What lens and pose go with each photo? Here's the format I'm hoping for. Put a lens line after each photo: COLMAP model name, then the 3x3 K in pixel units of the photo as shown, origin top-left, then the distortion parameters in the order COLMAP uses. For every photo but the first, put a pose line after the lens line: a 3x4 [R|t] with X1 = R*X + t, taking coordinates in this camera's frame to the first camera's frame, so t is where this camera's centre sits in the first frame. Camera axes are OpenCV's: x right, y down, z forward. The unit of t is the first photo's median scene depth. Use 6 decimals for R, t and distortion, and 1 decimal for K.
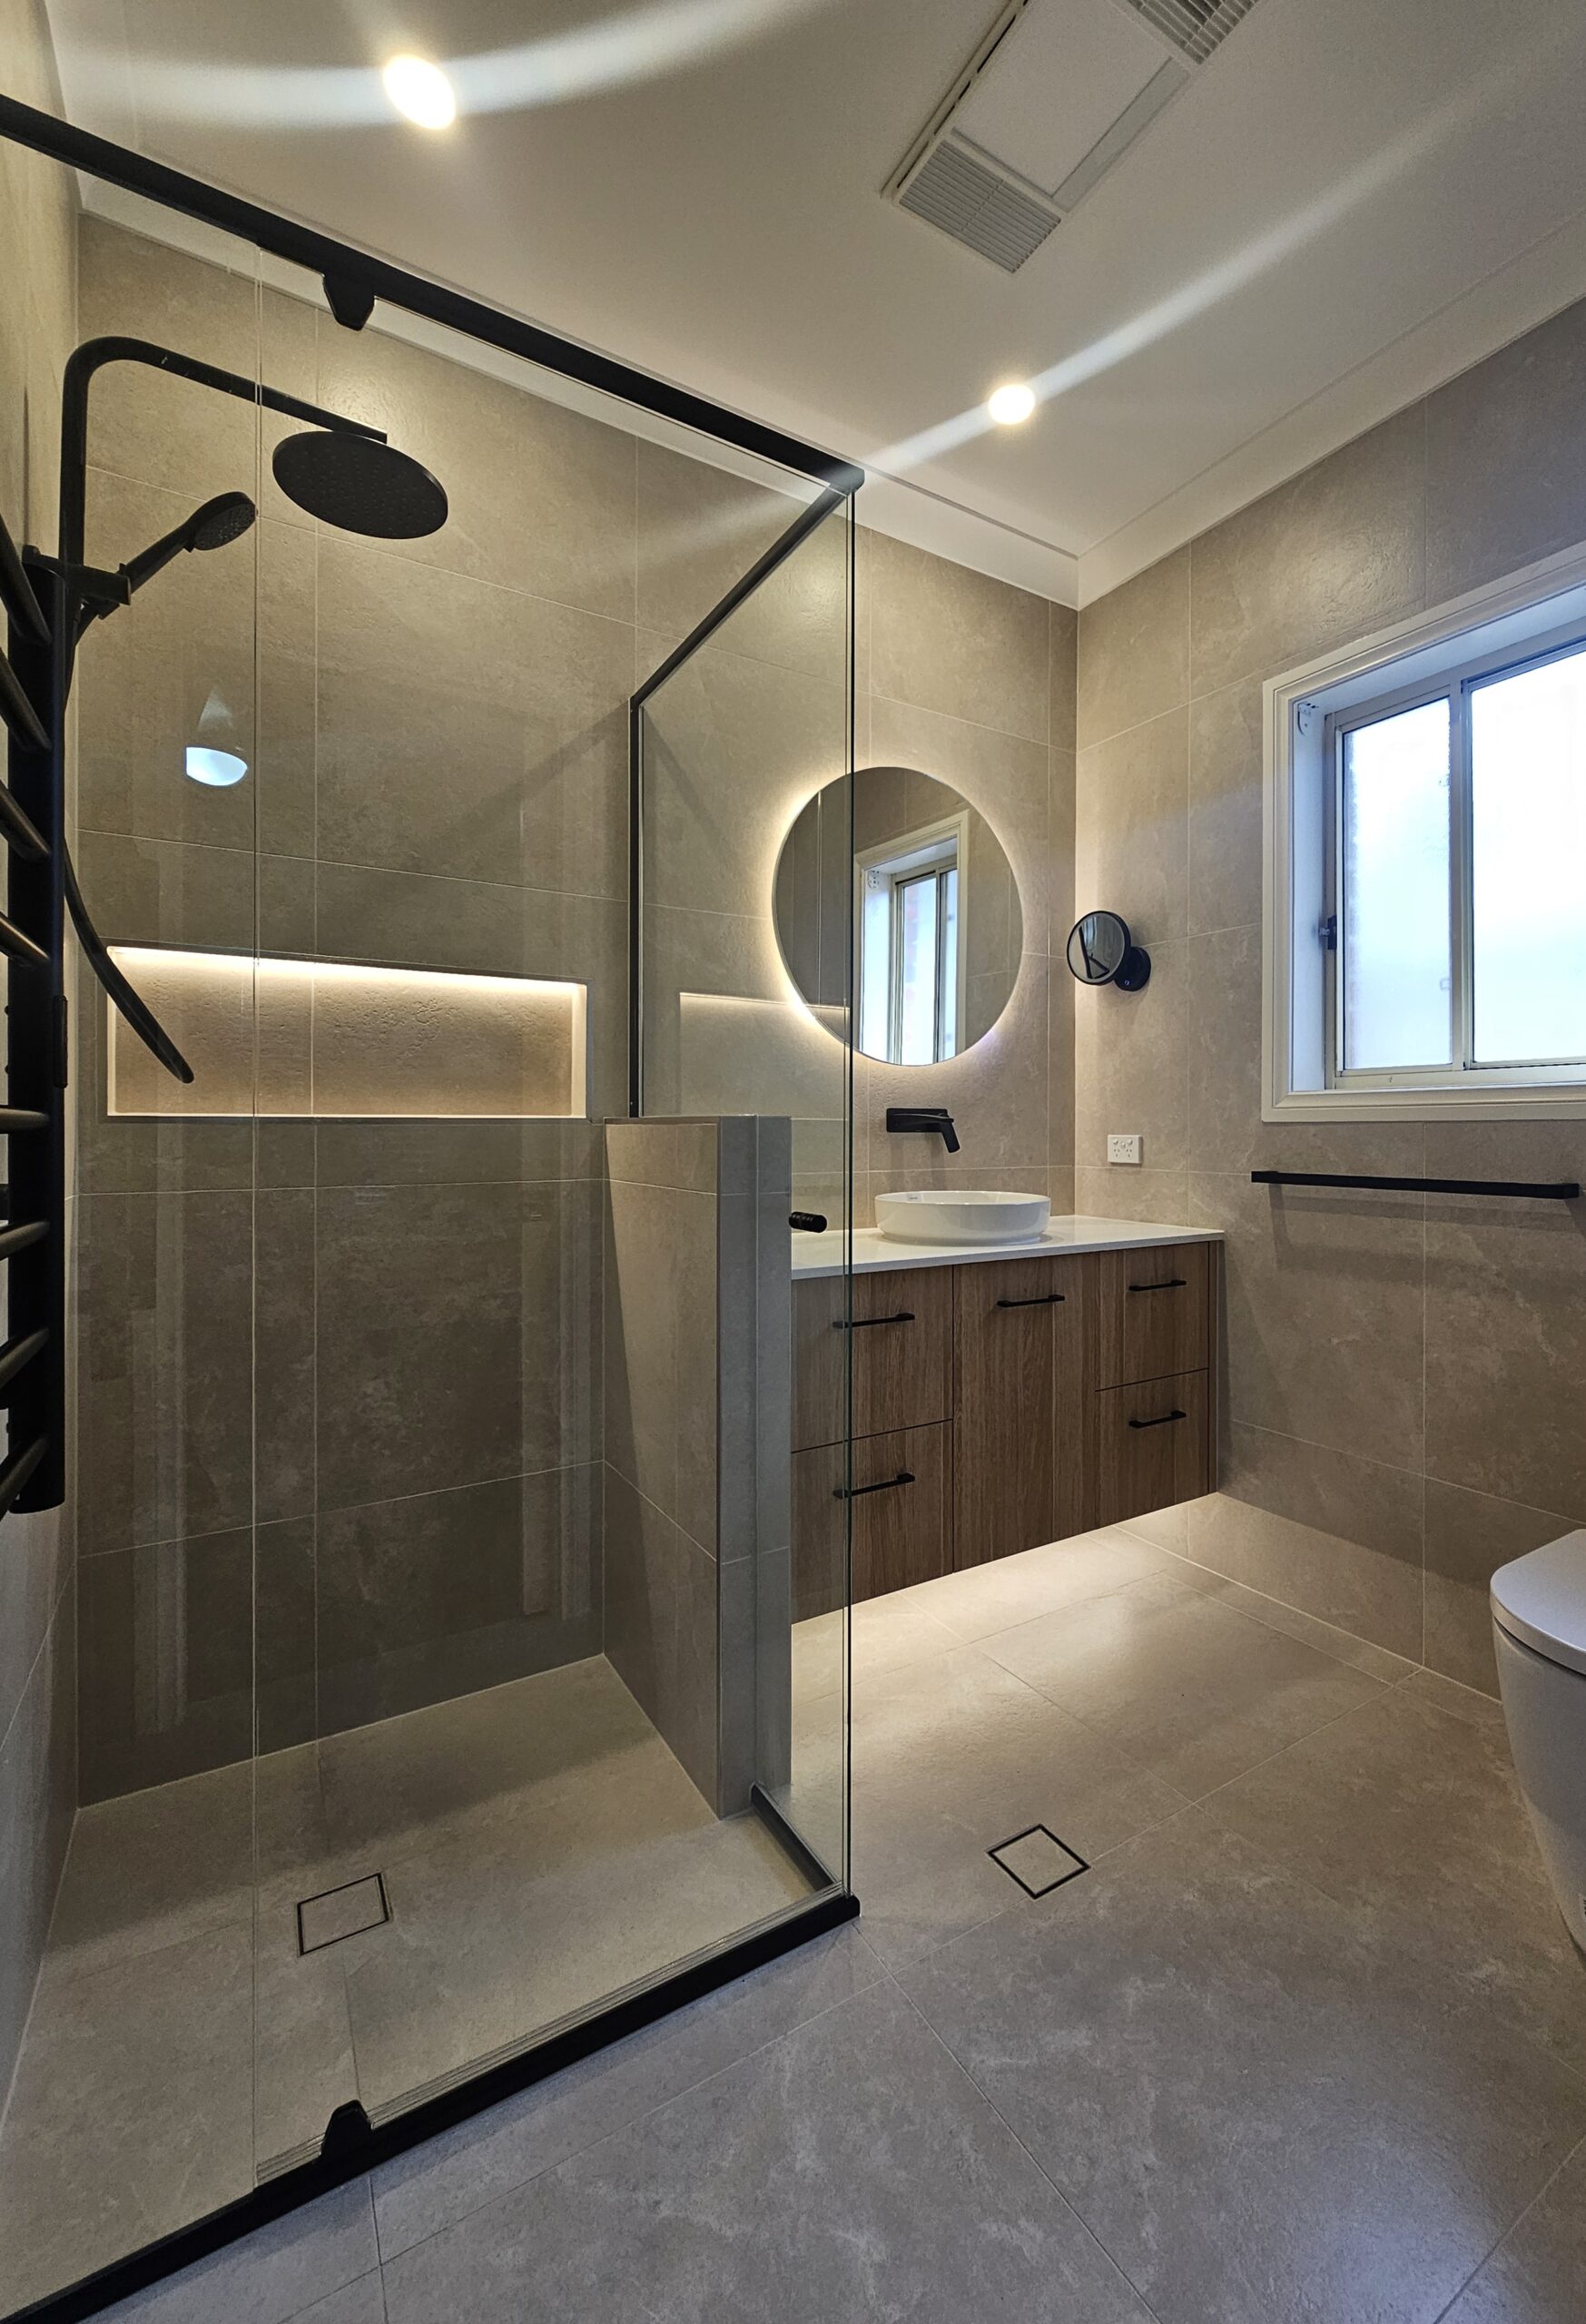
lens RADIAL K [[978.7, 0, 902.3], [0, 978.7, 1123.8], [0, 0, 1]] dist [0.000901, 0.000103]
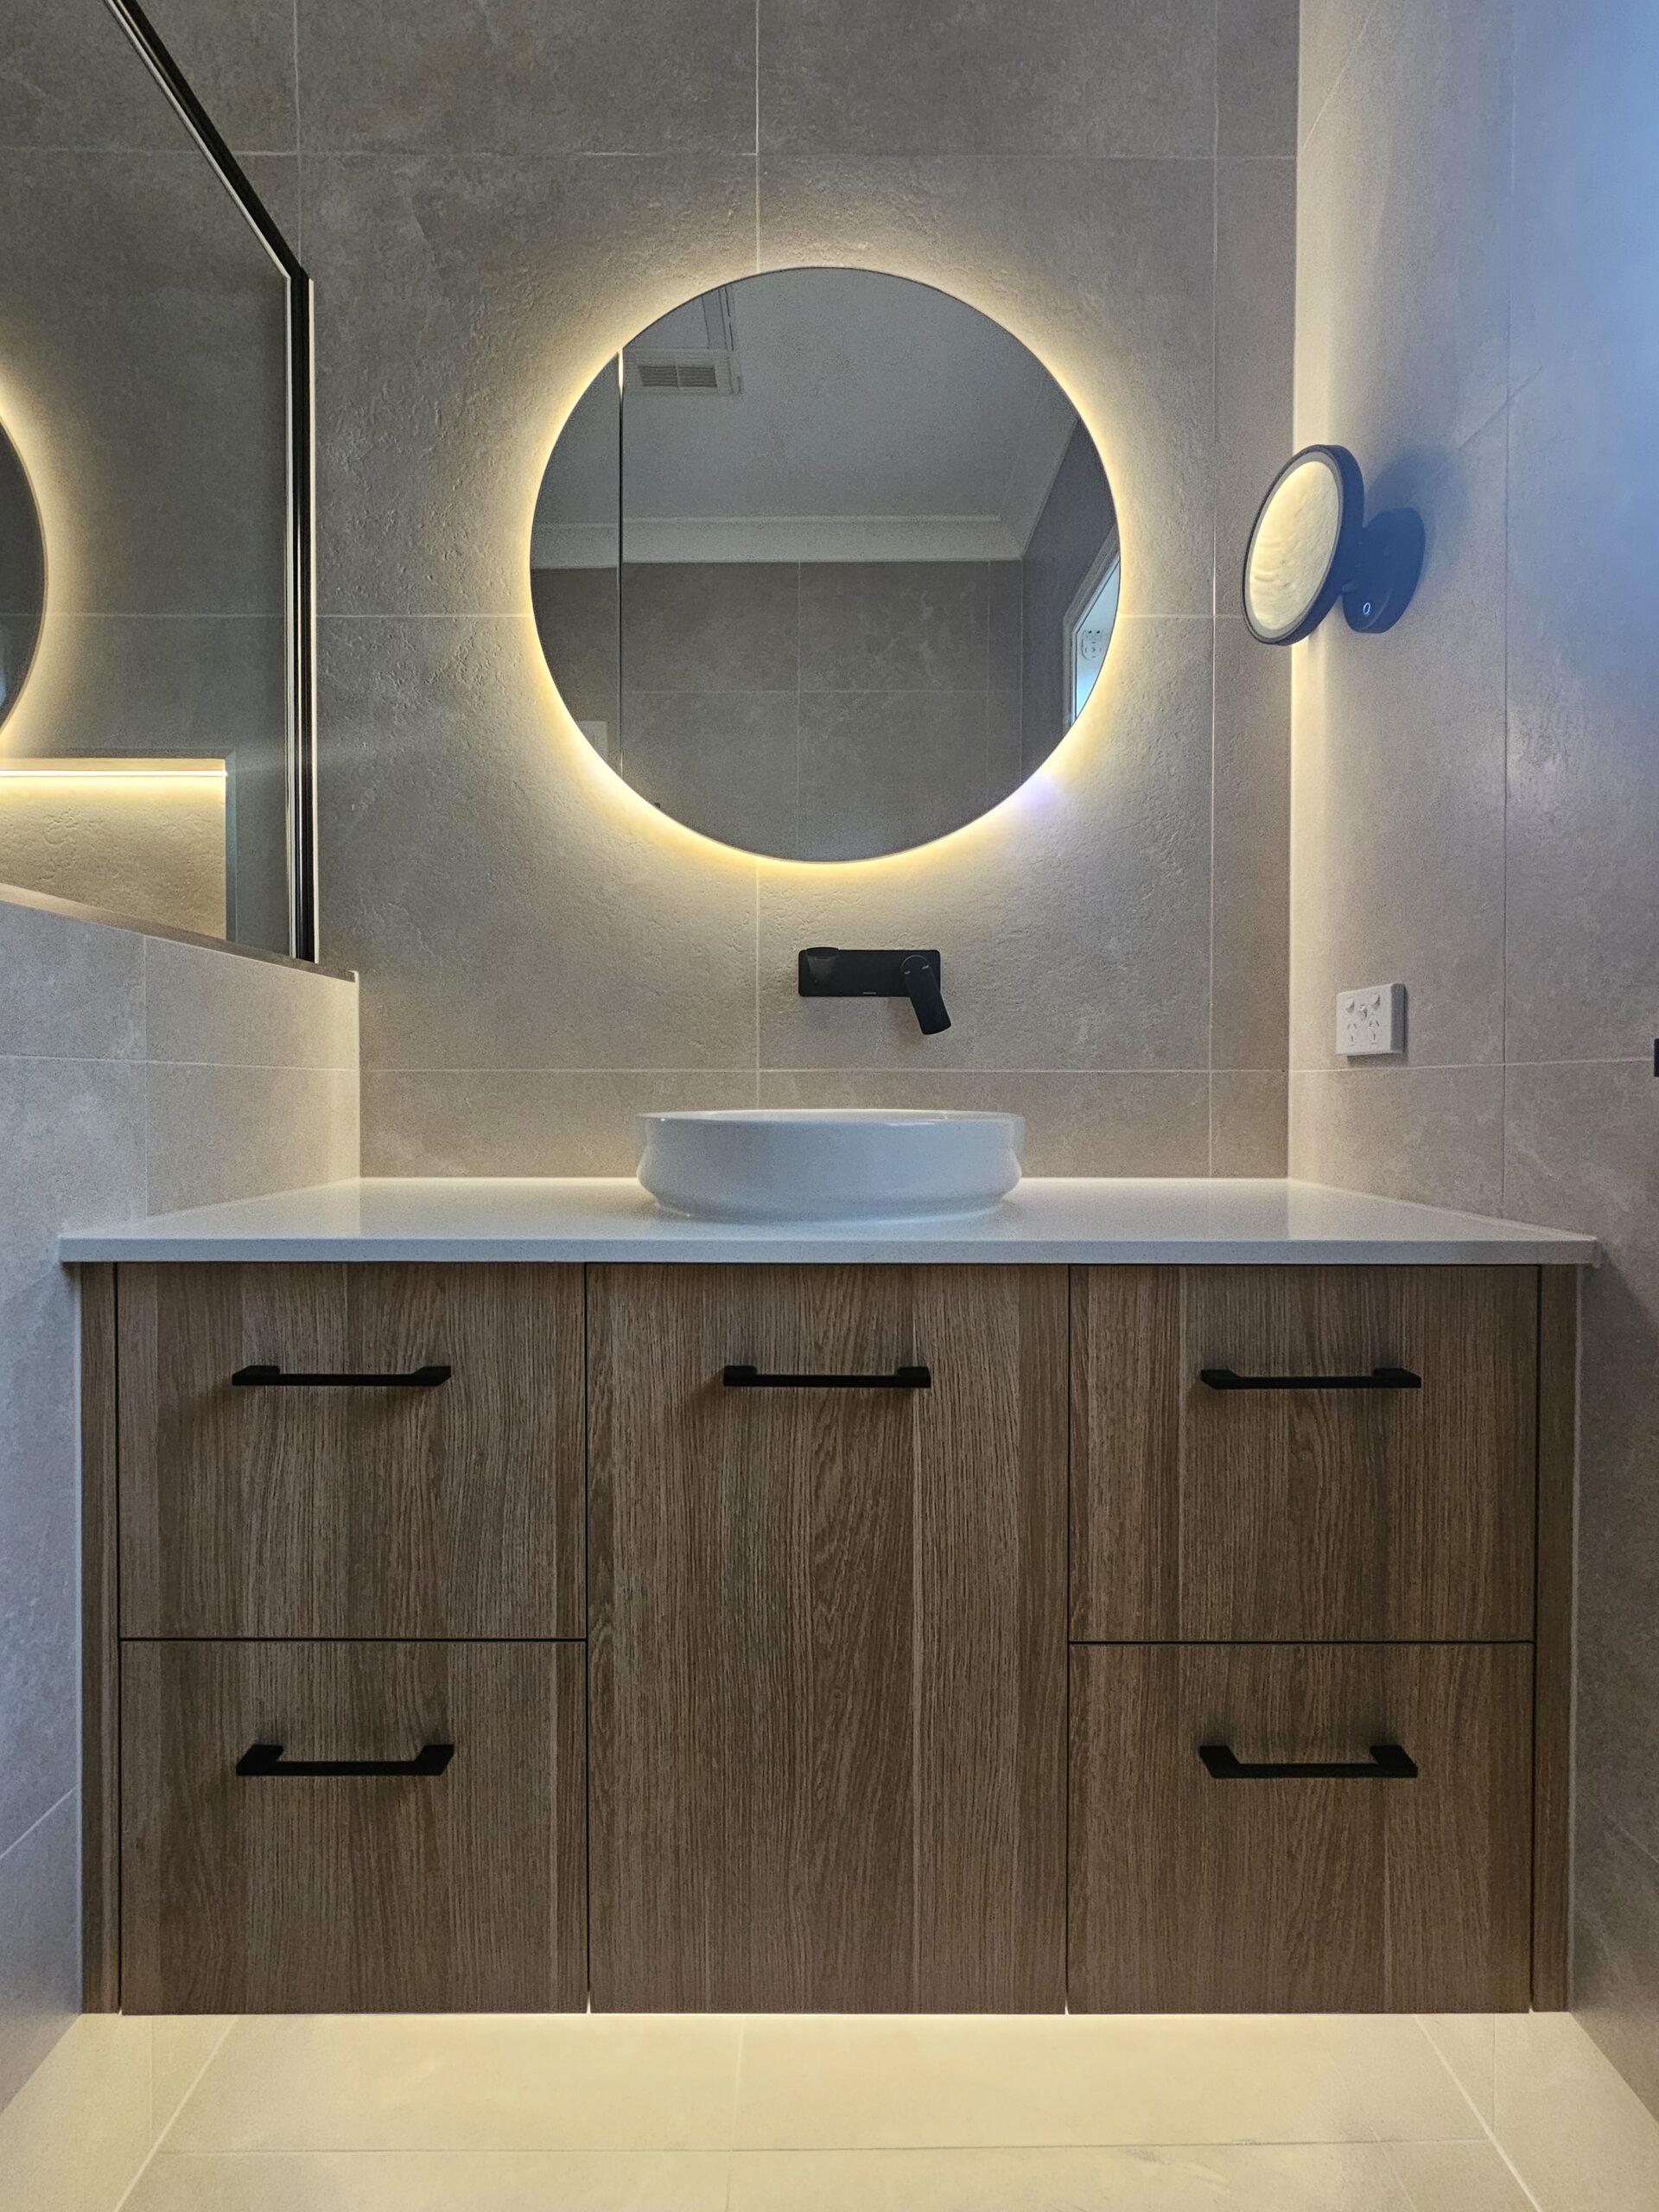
lens RADIAL K [[991.8, 0, 823.8], [0, 991.8, 1096.4], [0, 0, 1]] dist [-0.003122, -0.000041]
pose [[0.833556, 0.003330, -0.552426, 0.304842], [0.002883, 0.999942, 0.010379, 0.059818], [0.552428, -0.010244, 0.833498, 0.600461]]
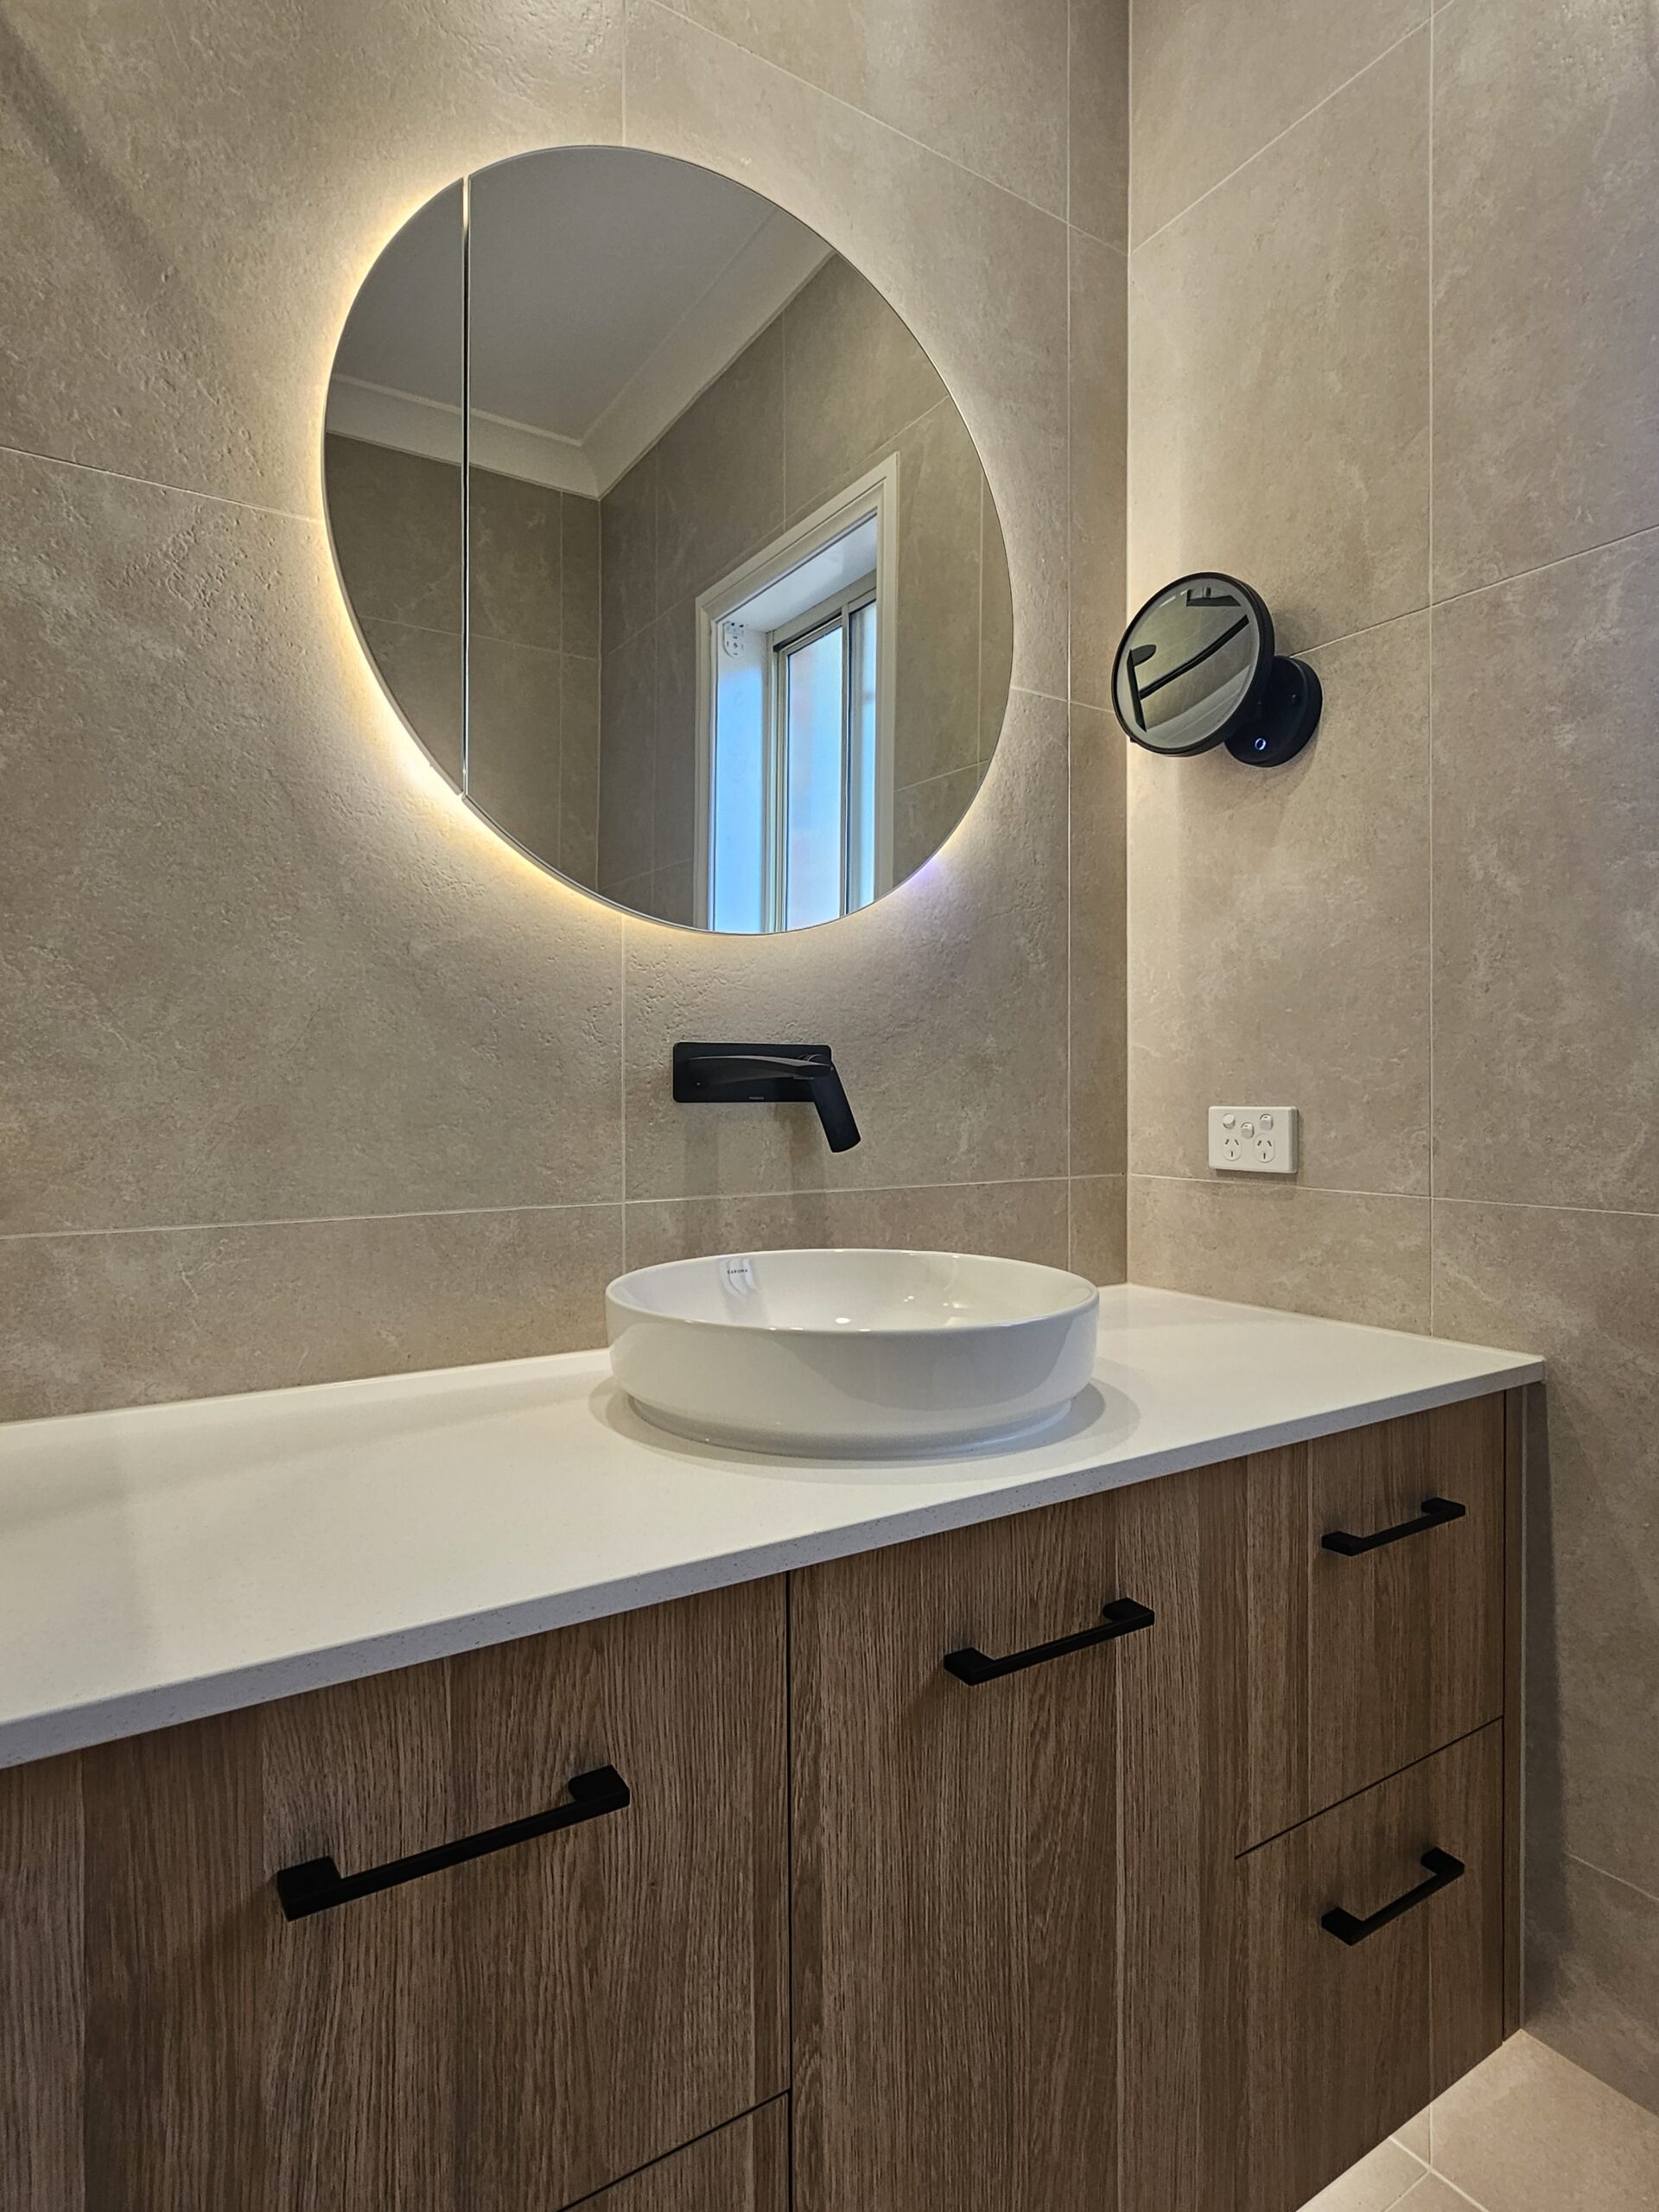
lens RADIAL K [[1196.0, 0, 830.3], [0, 1196.0, 1091.1], [0, 0, 1]] dist [-0.004134, -0.000814]
pose [[0.999861, -0.003614, -0.016285, 0.059464], [0.003683, 0.999984, 0.004241, 0.002397], [0.016269, -0.004301, 0.999858, 0.544774]]
